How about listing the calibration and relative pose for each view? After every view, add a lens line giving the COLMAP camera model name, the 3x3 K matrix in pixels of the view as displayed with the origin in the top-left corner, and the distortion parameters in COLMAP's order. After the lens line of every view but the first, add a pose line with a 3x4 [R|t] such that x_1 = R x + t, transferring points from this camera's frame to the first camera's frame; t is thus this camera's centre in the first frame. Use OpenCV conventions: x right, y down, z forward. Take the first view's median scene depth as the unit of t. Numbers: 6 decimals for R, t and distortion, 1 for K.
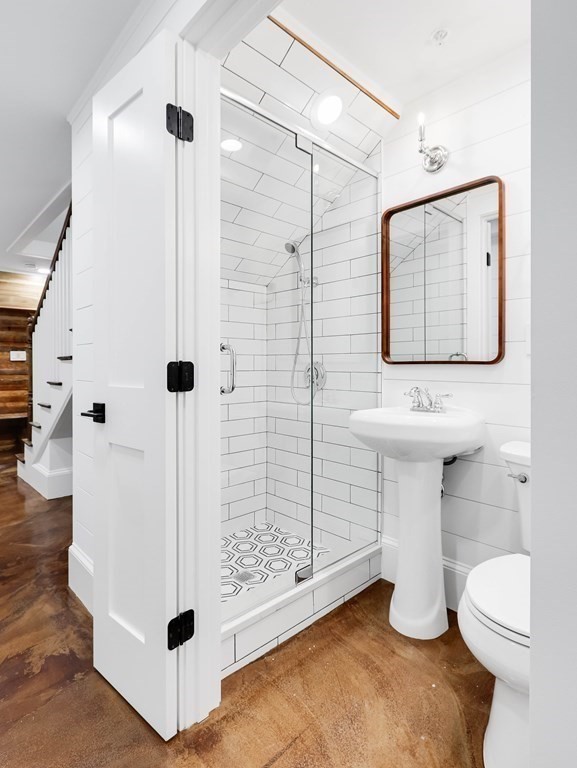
lens RADIAL K [[400.2, 0, 288.4], [0, 400.2, 369.4], [0, 0, 1]] dist [0.005511, 0.001094]
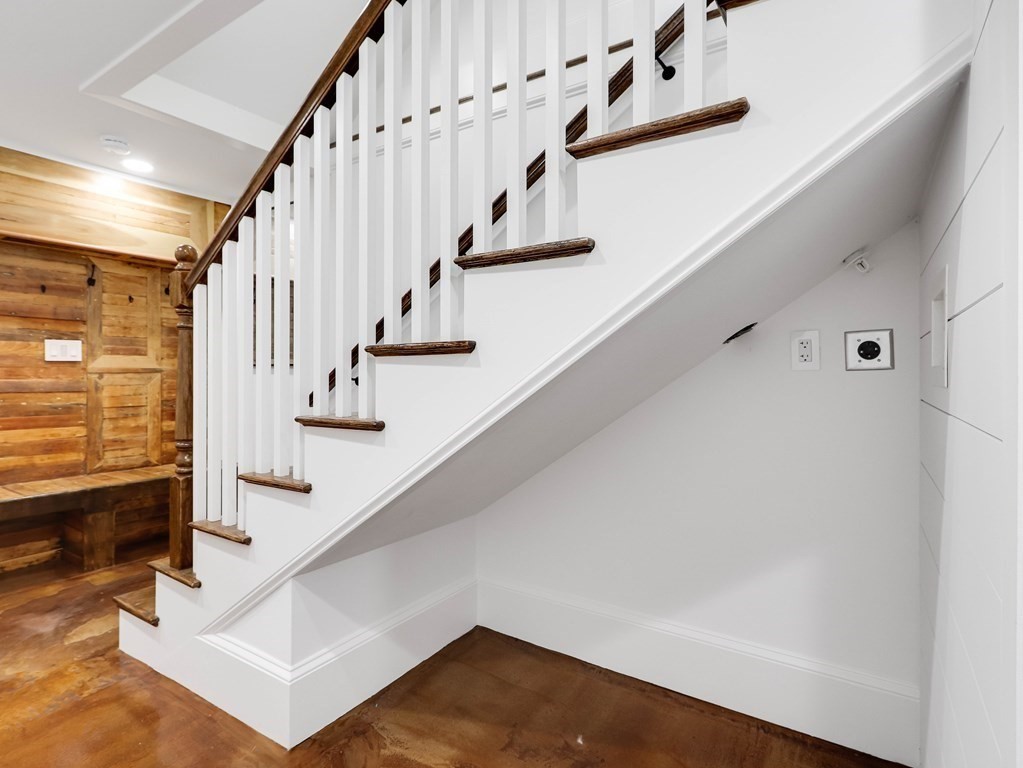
lens RADIAL K [[533.1, 0, 510.0], [0, 533.1, 376.8], [0, 0, 1]] dist [0.005511, 0.001094]
pose [[0.973899, 0.005131, 0.226925, -0.325271], [-0.004350, 0.999983, -0.003939, -0.004038], [-0.226941, 0.002849, 0.973904, 0.304354]]
